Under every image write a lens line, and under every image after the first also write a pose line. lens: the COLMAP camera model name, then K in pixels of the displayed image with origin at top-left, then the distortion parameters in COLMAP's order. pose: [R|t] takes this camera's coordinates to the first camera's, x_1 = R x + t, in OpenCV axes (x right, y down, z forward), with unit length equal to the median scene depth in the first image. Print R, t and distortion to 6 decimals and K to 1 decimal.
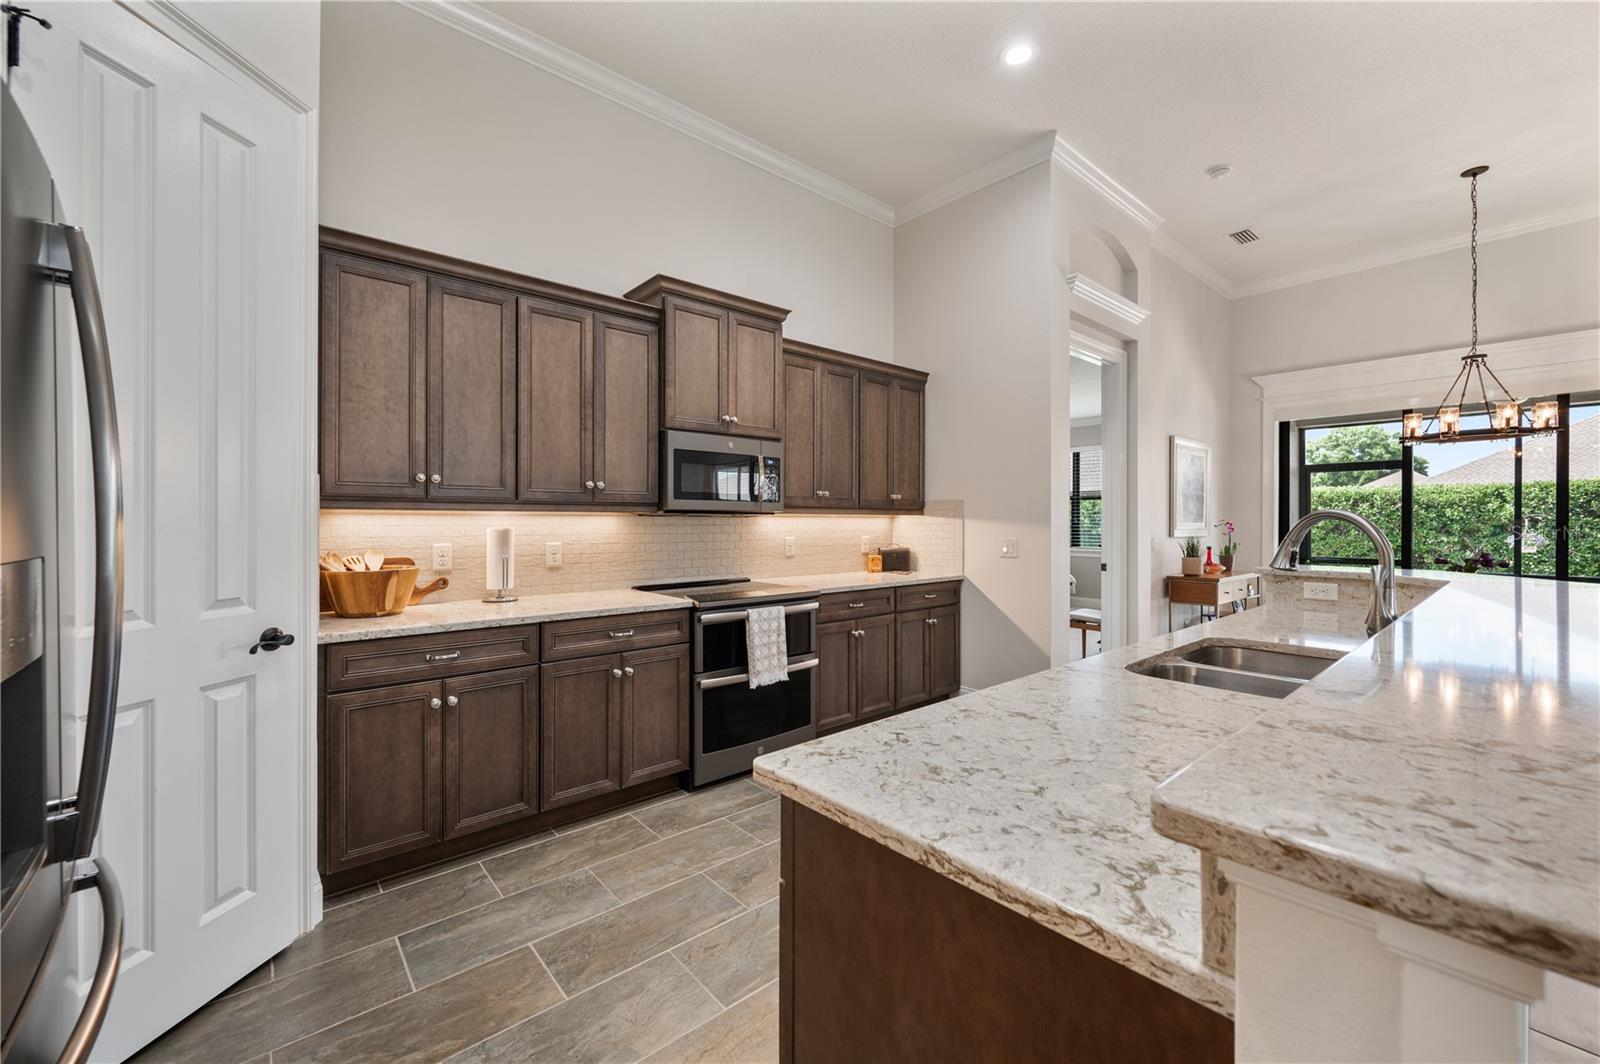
lens RADIAL K [[620.2, 0, 785.3], [0, 620.2, 522.5], [0, 0, 1]] dist [-0.000716, -0.000432]
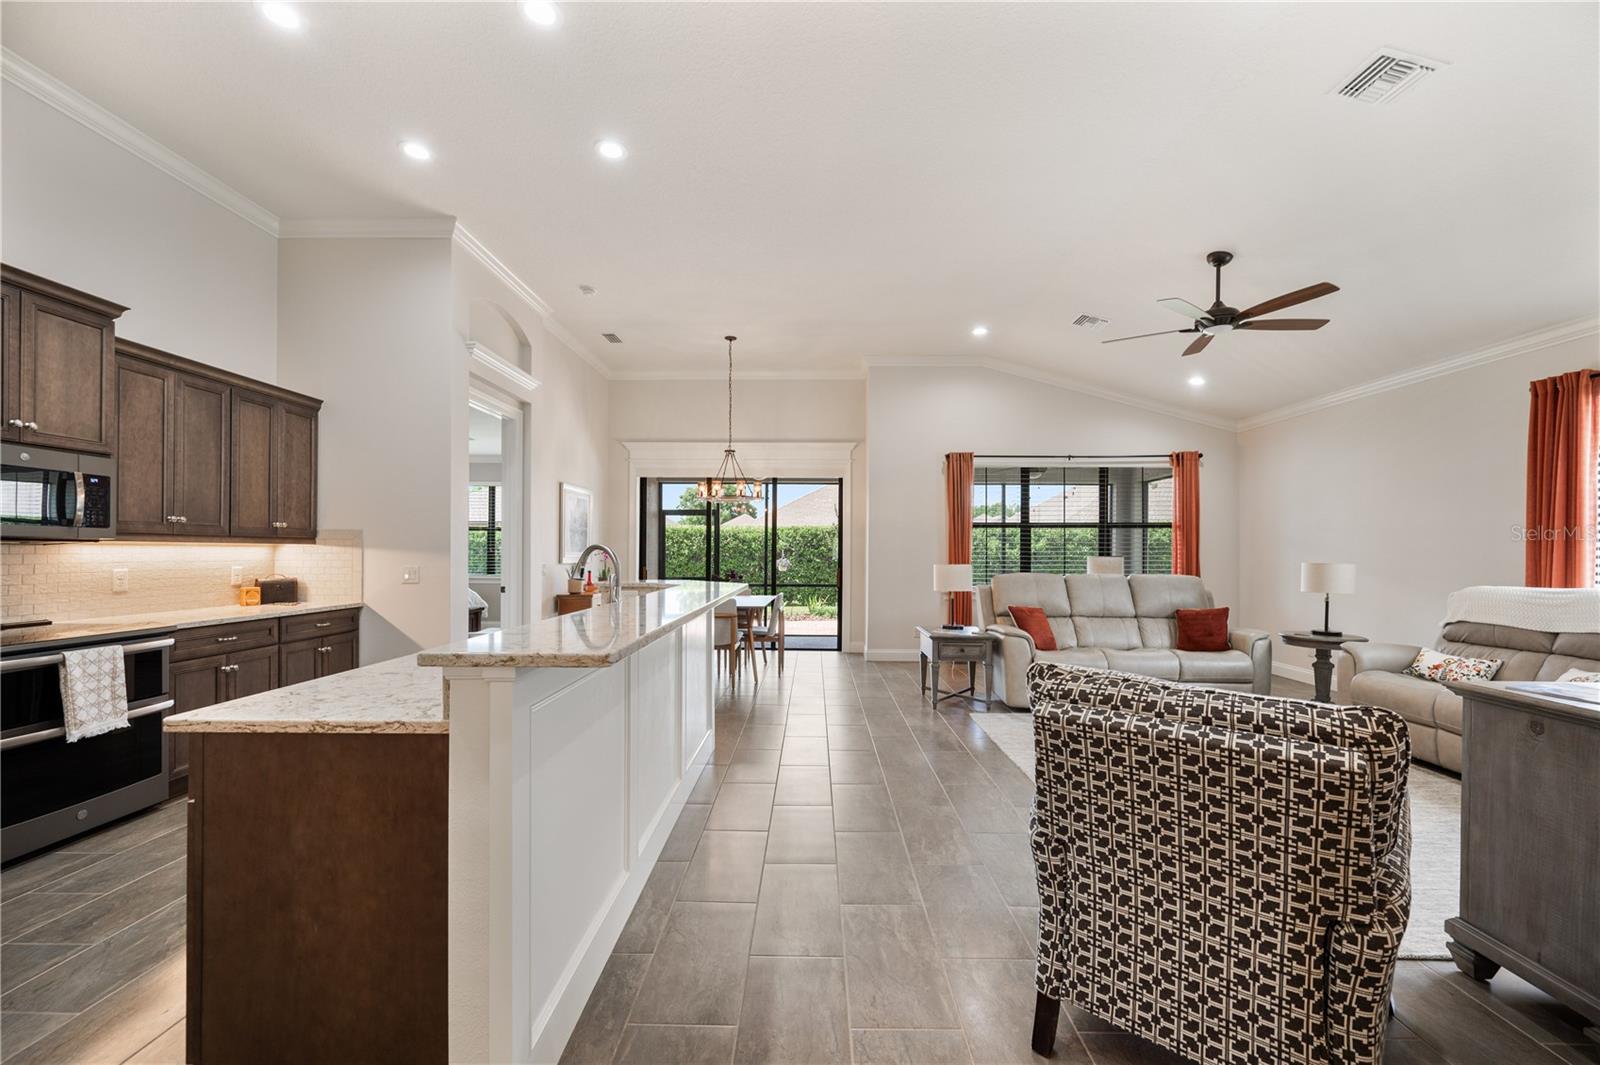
lens RADIAL K [[637.4, 0, 803.2], [0, 637.4, 552.3], [0, 0, 1]] dist [0.001176, 0.000449]
pose [[0.644569, 0.001515, 0.764544, -0.081100], [-0.002449, 0.999997, 0.000083, -0.000963], [-0.764542, -0.001926, 0.644571, -0.377776]]
